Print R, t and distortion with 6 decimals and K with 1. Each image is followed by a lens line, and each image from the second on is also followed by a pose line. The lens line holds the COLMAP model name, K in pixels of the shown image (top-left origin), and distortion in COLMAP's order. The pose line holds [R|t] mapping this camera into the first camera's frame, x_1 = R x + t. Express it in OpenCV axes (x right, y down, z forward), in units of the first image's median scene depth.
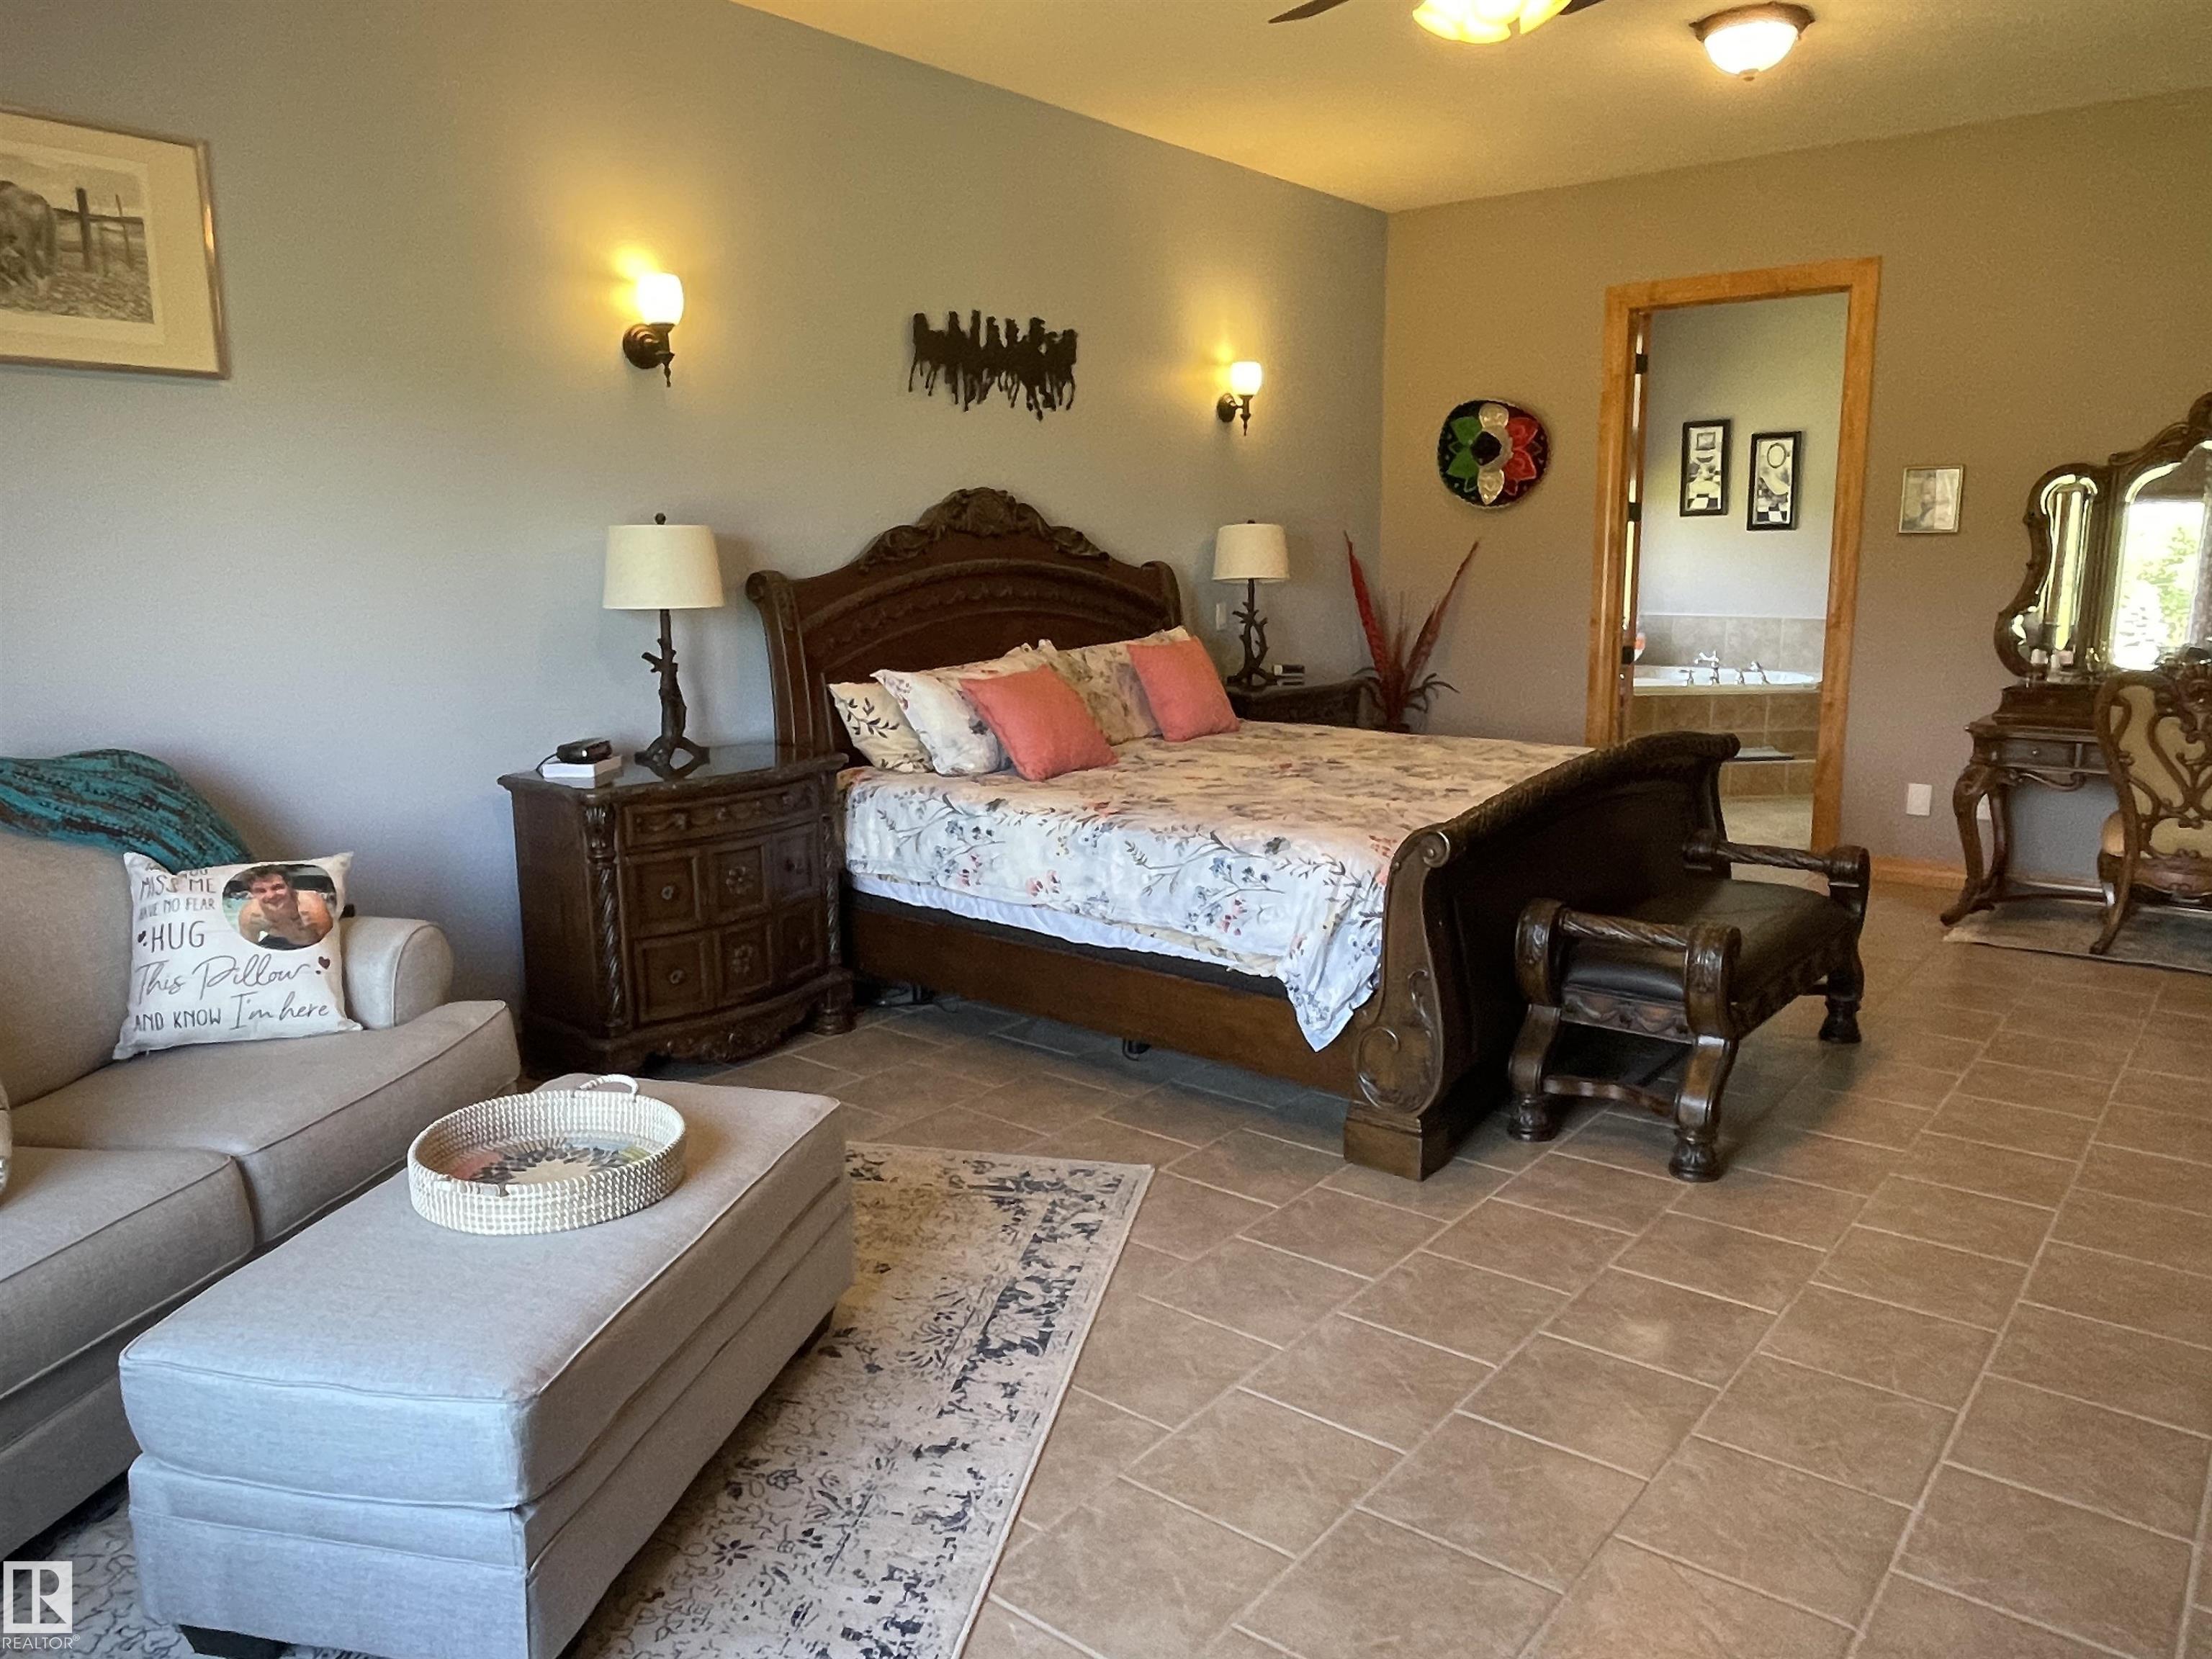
lens RADIAL K [[1527.1, 0, 1106.0], [0, 1527.1, 829.5], [0, 0, 1]] dist [-0.037465, 0.000026]
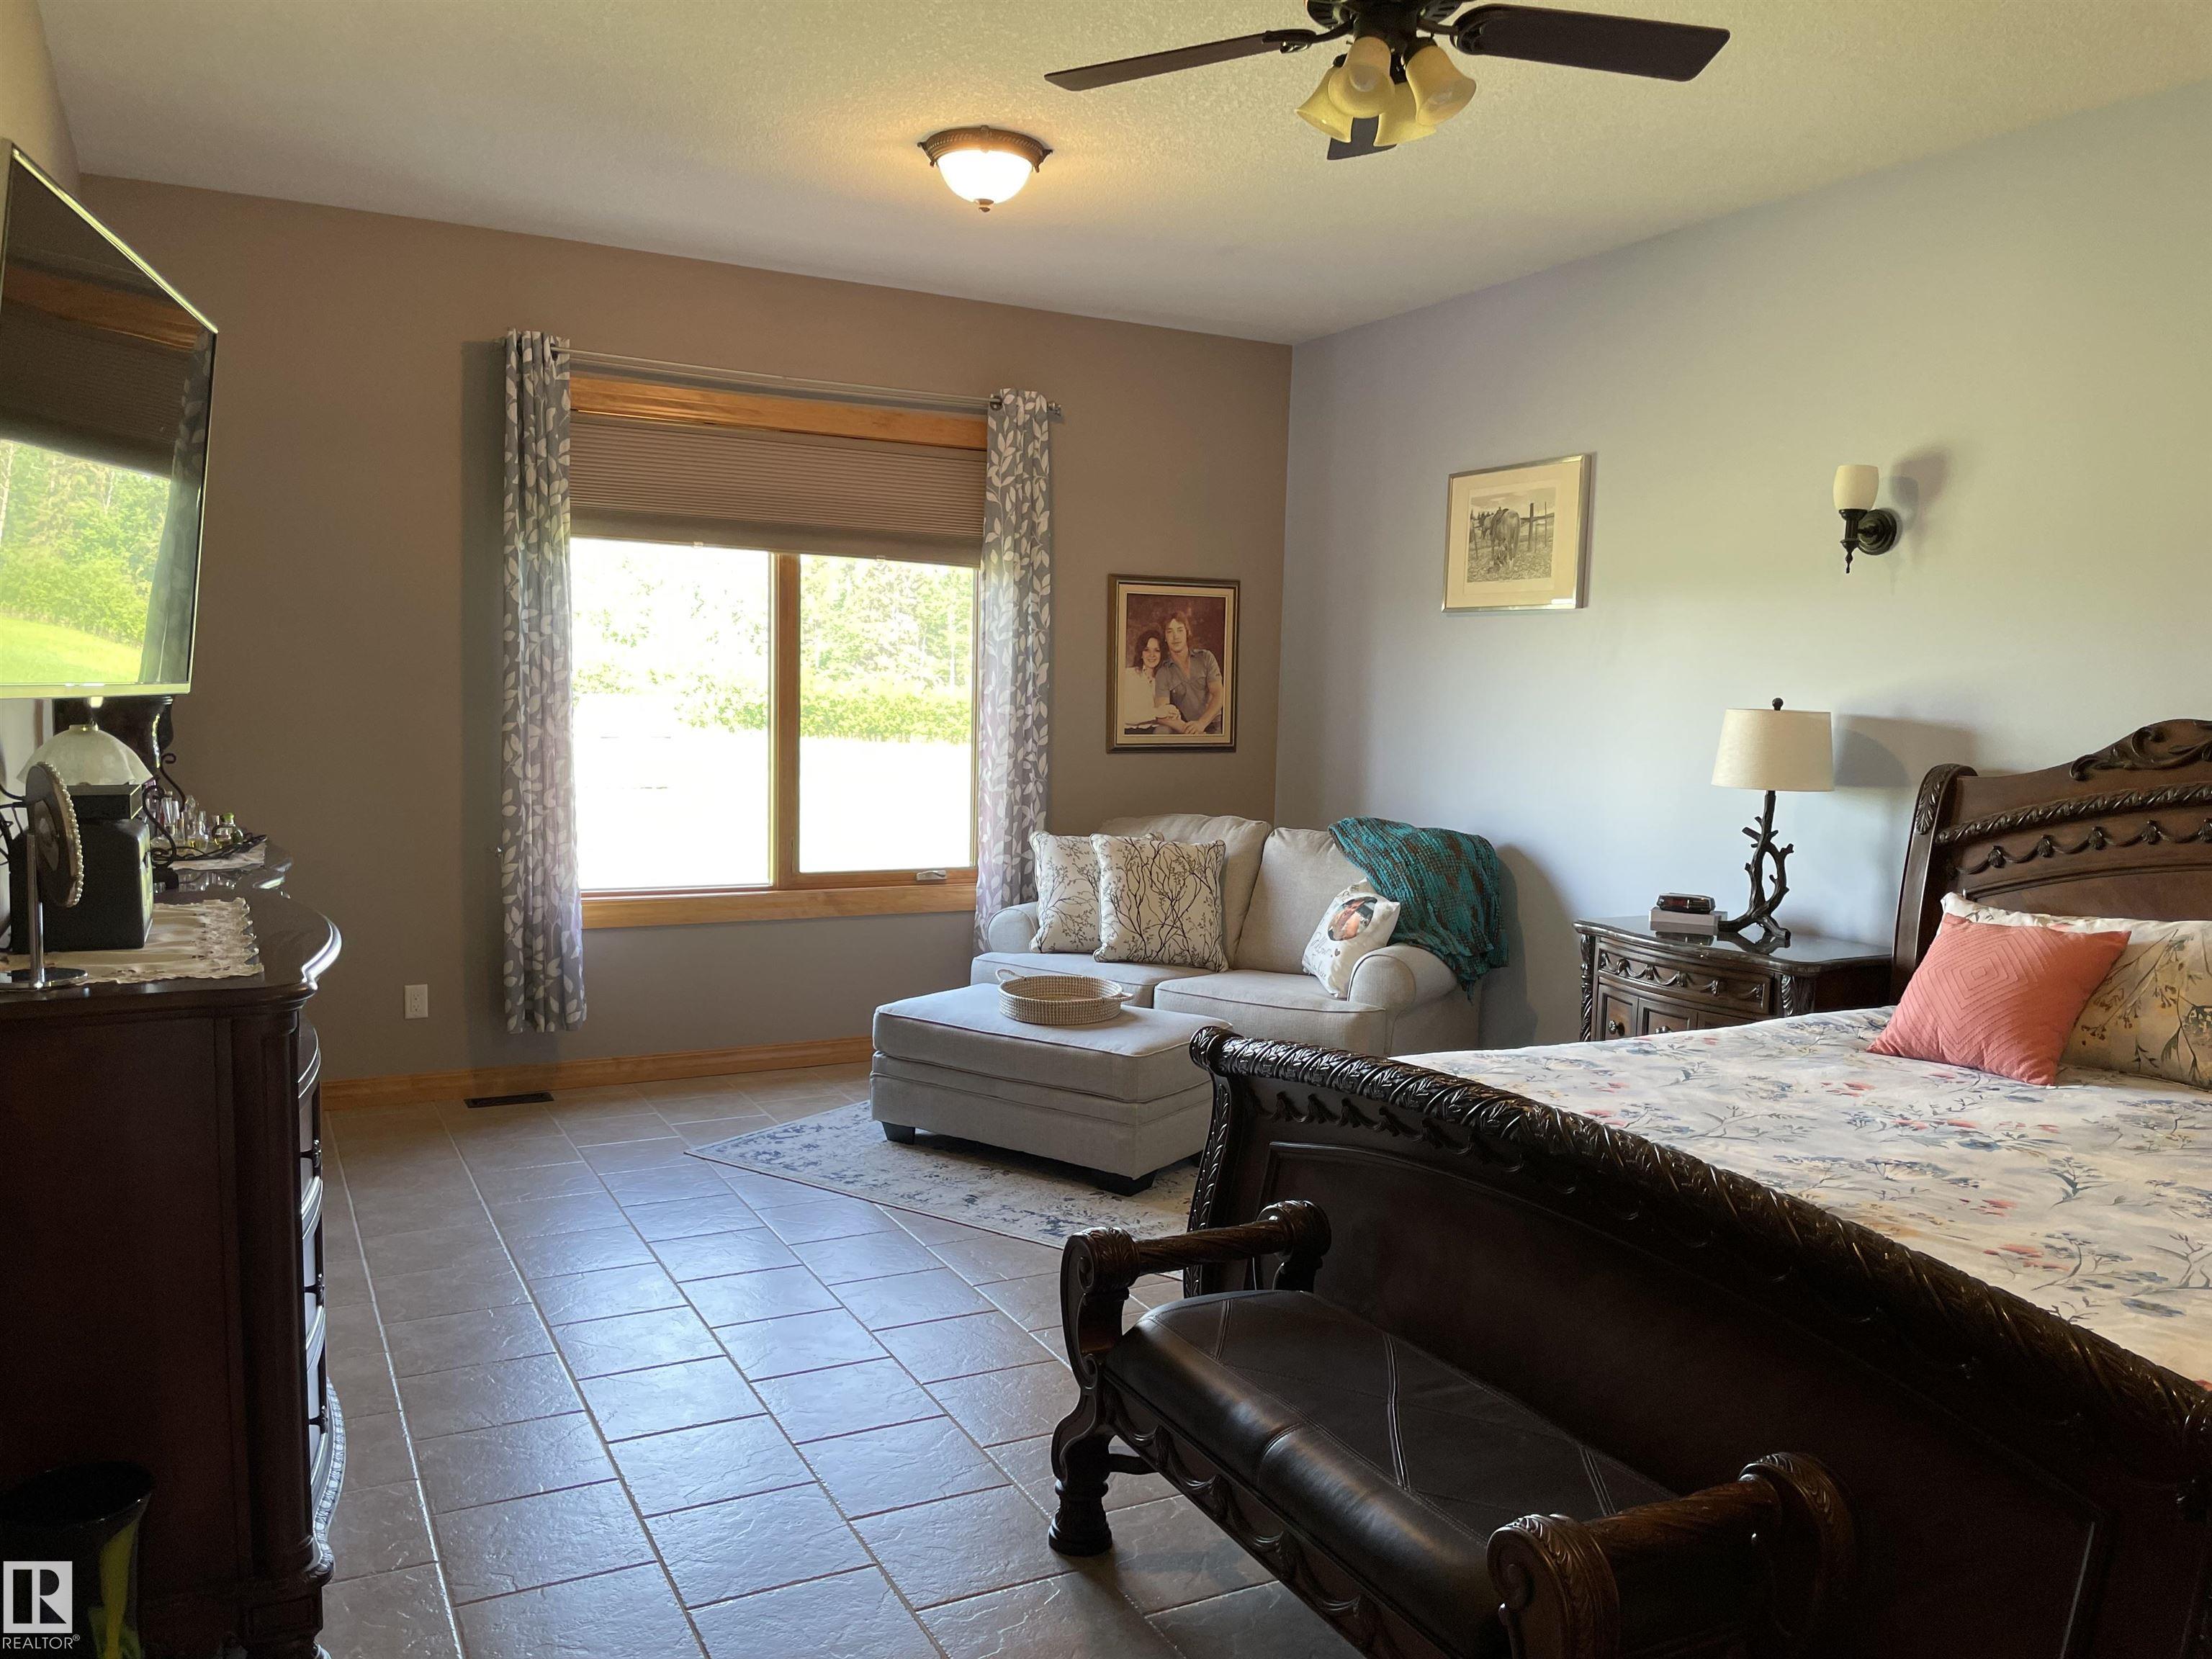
lens RADIAL K [[1701.9, 0, 1103.8], [0, 1701.9, 821.4], [0, 0, 1]] dist [0.101369, -0.159763]
pose [[-0.420805, 0.058407, -0.905269, 1.225698], [-0.189925, 0.970137, 0.150876, -0.274655], [0.887047, 0.235423, -0.397145, 1.374547]]
